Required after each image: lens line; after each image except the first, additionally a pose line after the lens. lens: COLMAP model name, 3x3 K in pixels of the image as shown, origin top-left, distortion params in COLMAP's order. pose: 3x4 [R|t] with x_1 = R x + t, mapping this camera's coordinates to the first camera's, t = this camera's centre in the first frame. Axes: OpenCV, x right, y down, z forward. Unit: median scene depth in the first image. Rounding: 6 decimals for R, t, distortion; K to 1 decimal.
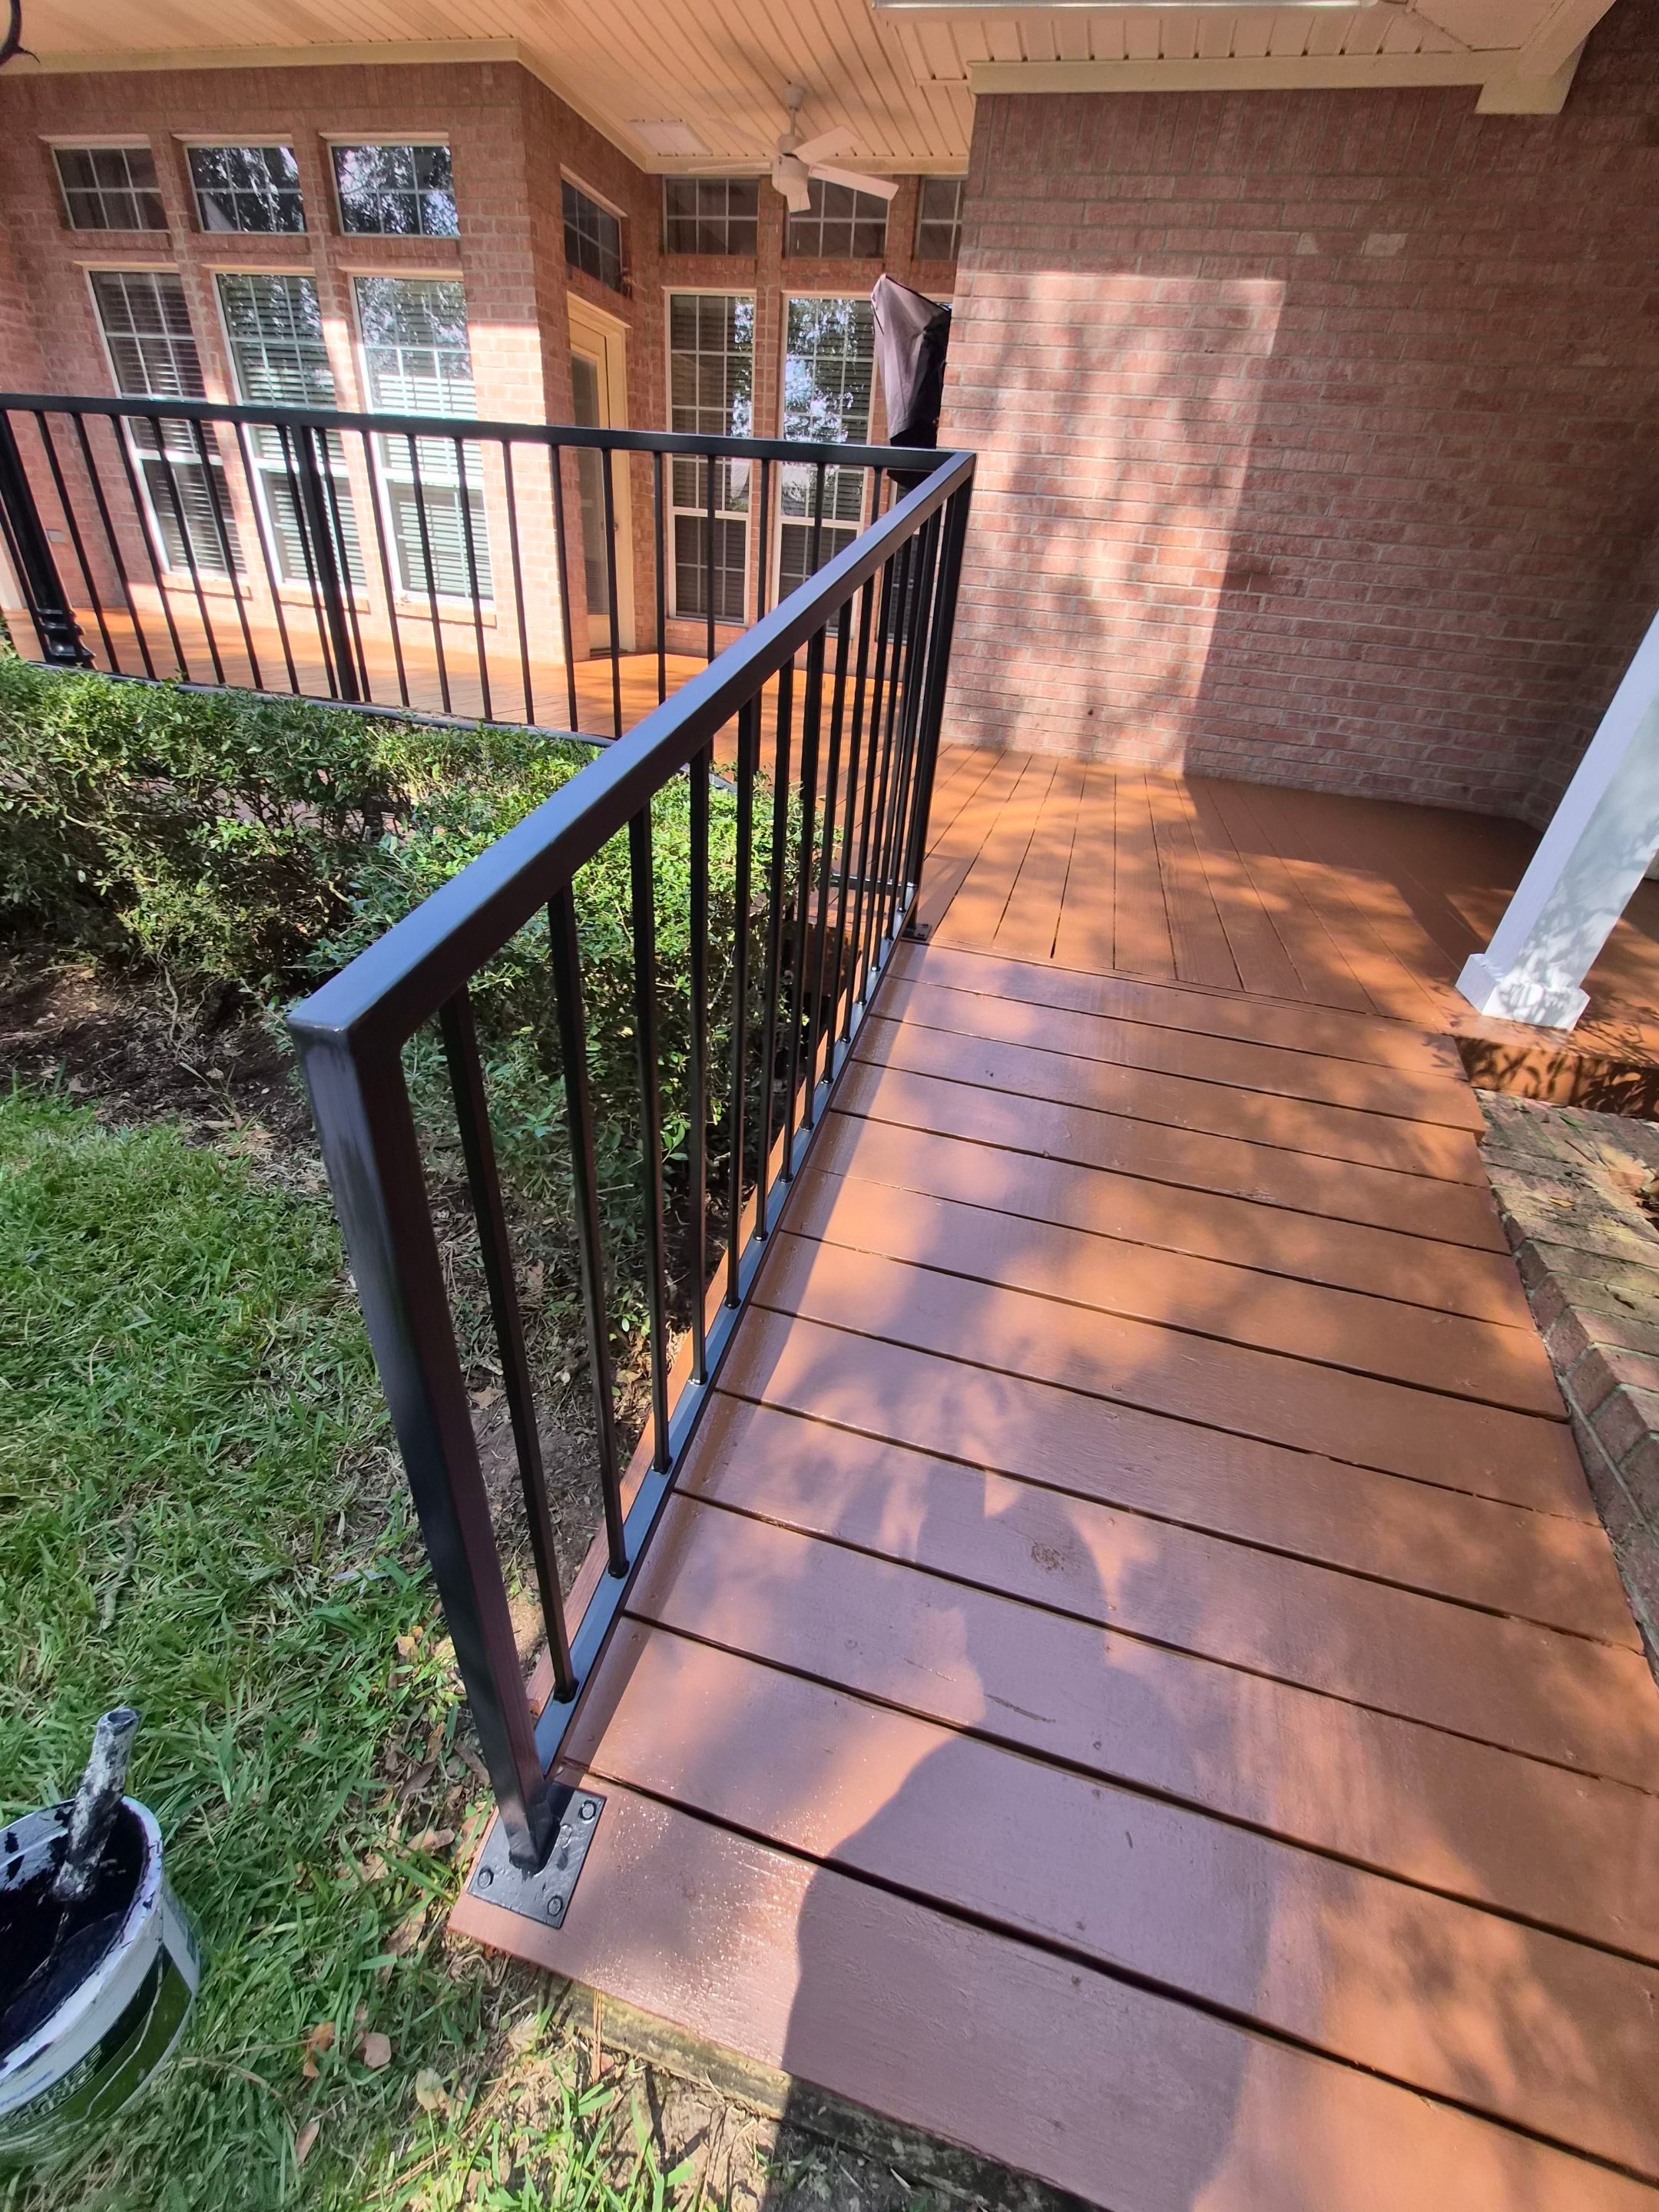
lens RADIAL K [[869.1, 0, 838.3], [0, 869.1, 1112.3], [0, 0, 1]] dist [-0.002050, 0.000536]
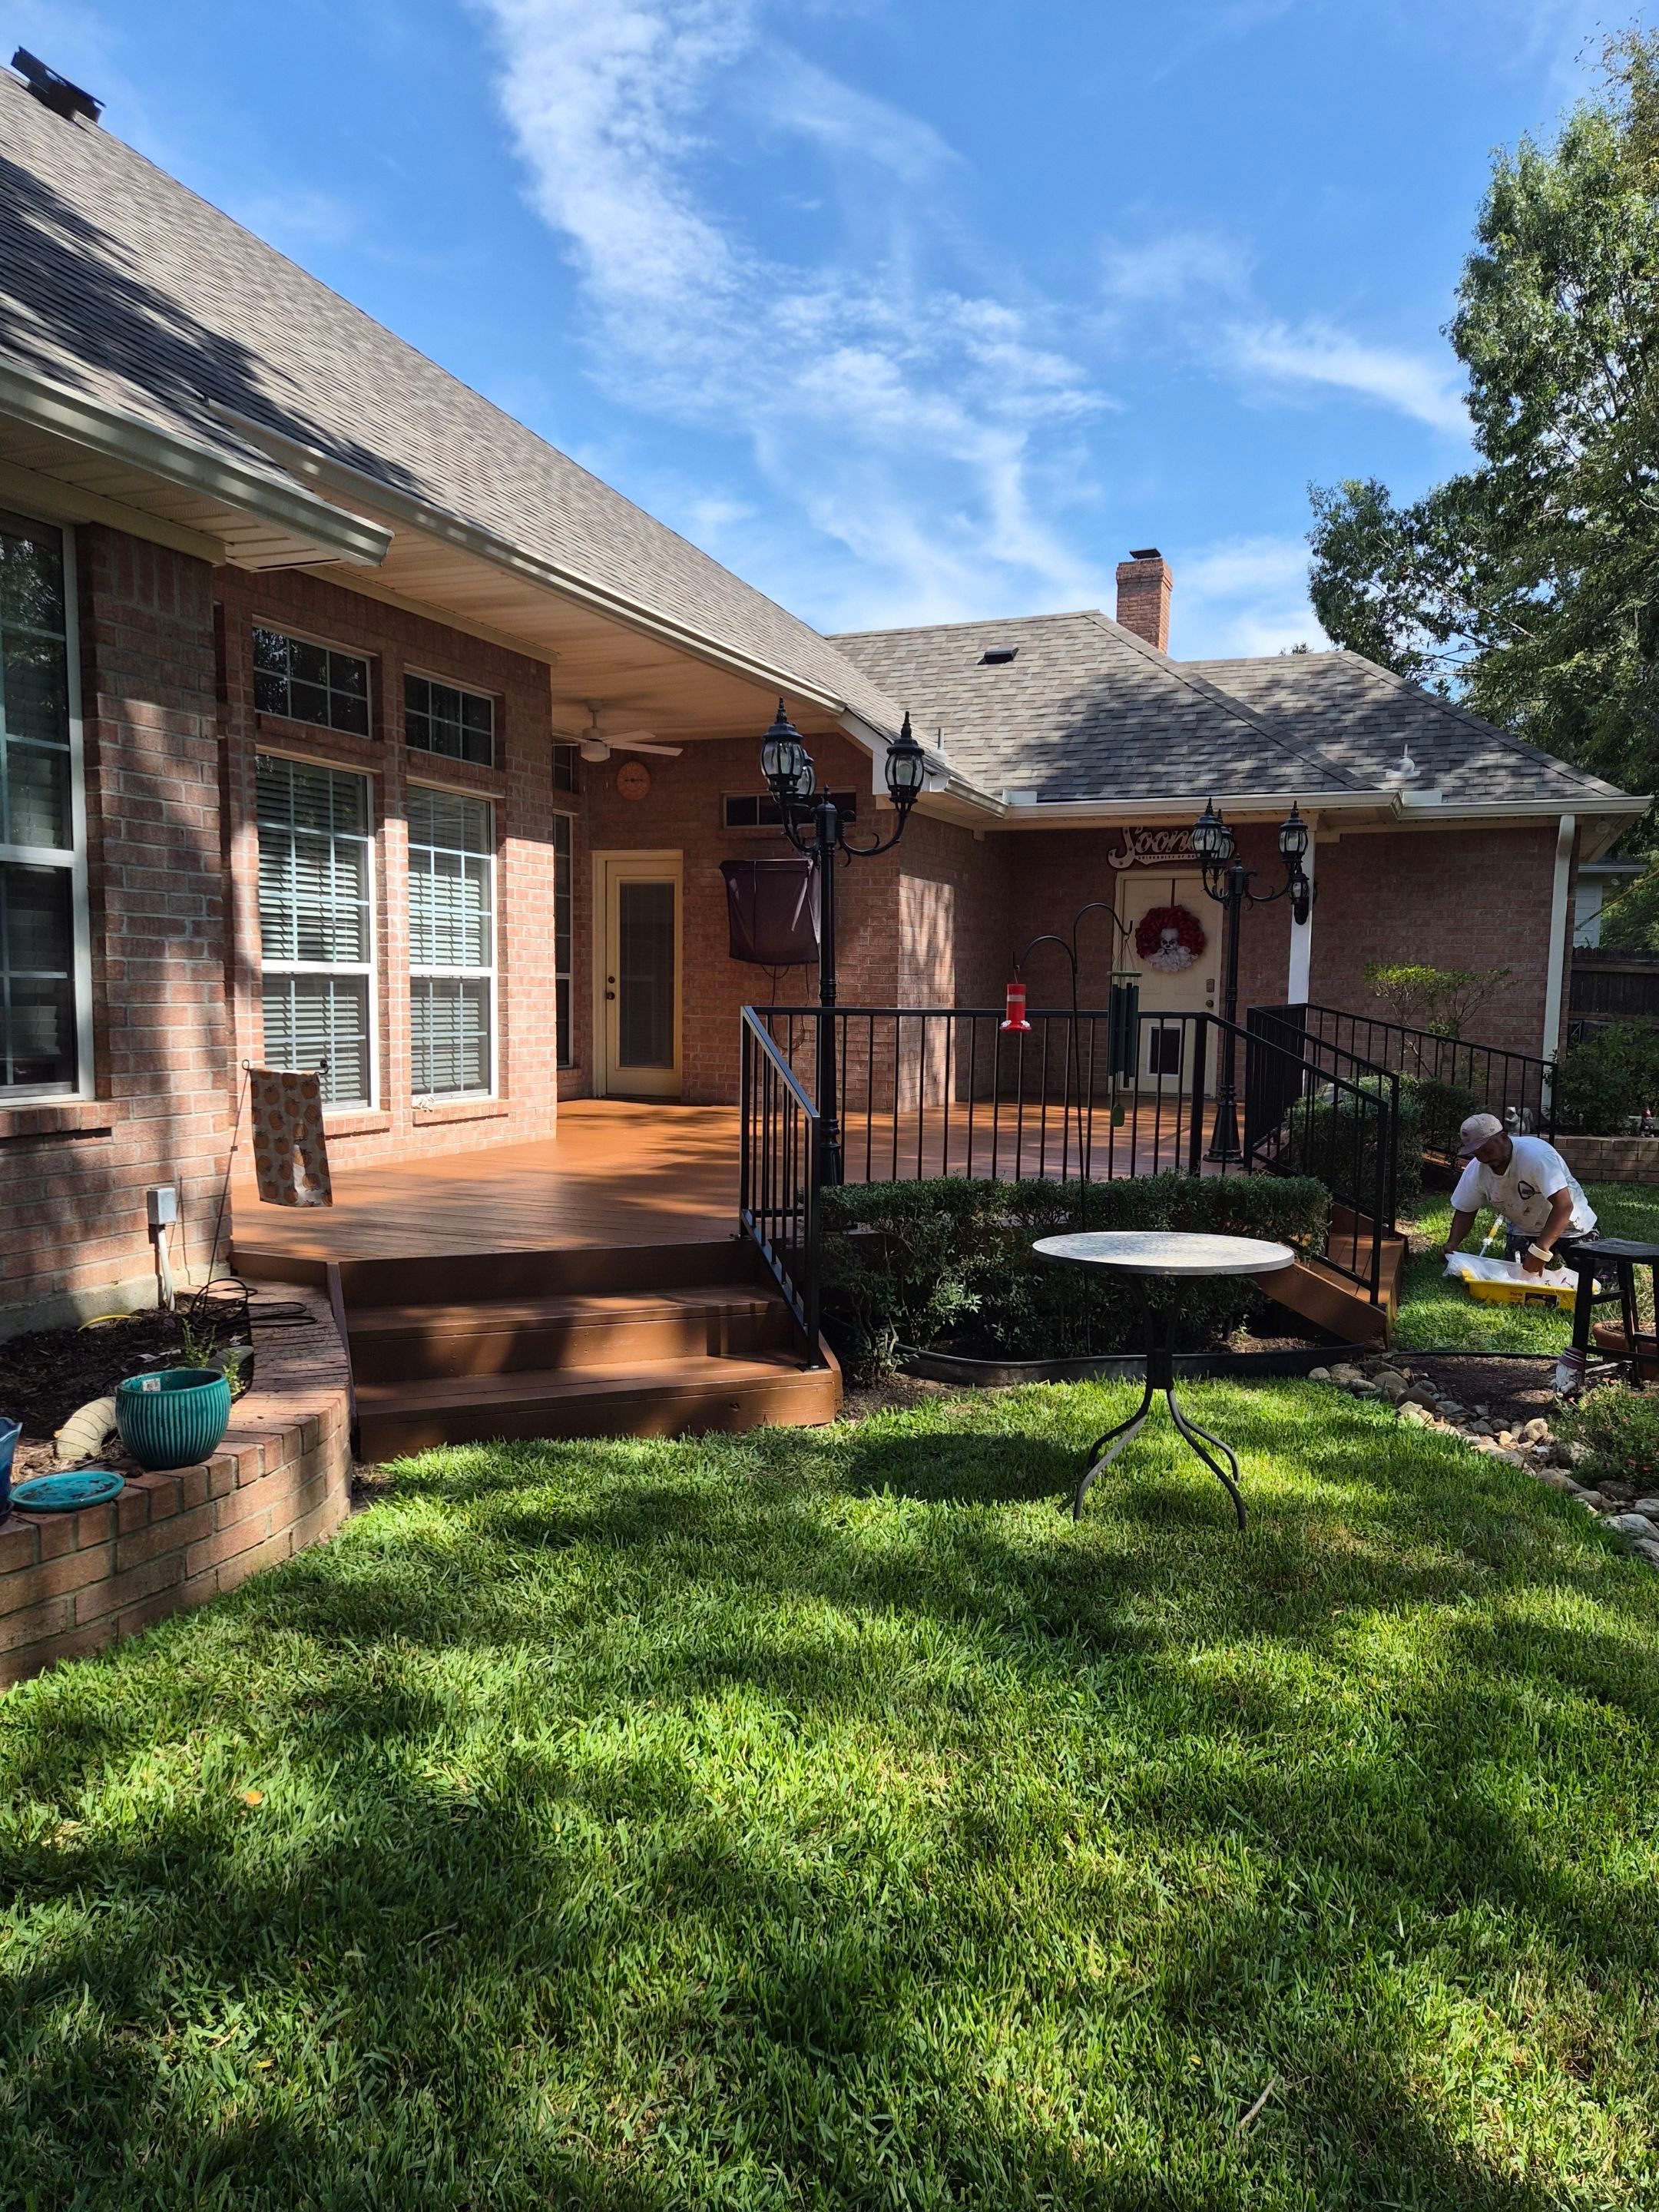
lens RADIAL K [[1487.4, 0, 819.8], [0, 1487.4, 1120.4], [0, 0, 1]] dist [0.041703, -0.028506]
pose [[0.142177, -0.166770, 0.975691, -2.929173], [0.522549, 0.849804, 0.069107, -0.825486], [-0.840672, 0.500021, 0.207968, 0.747723]]
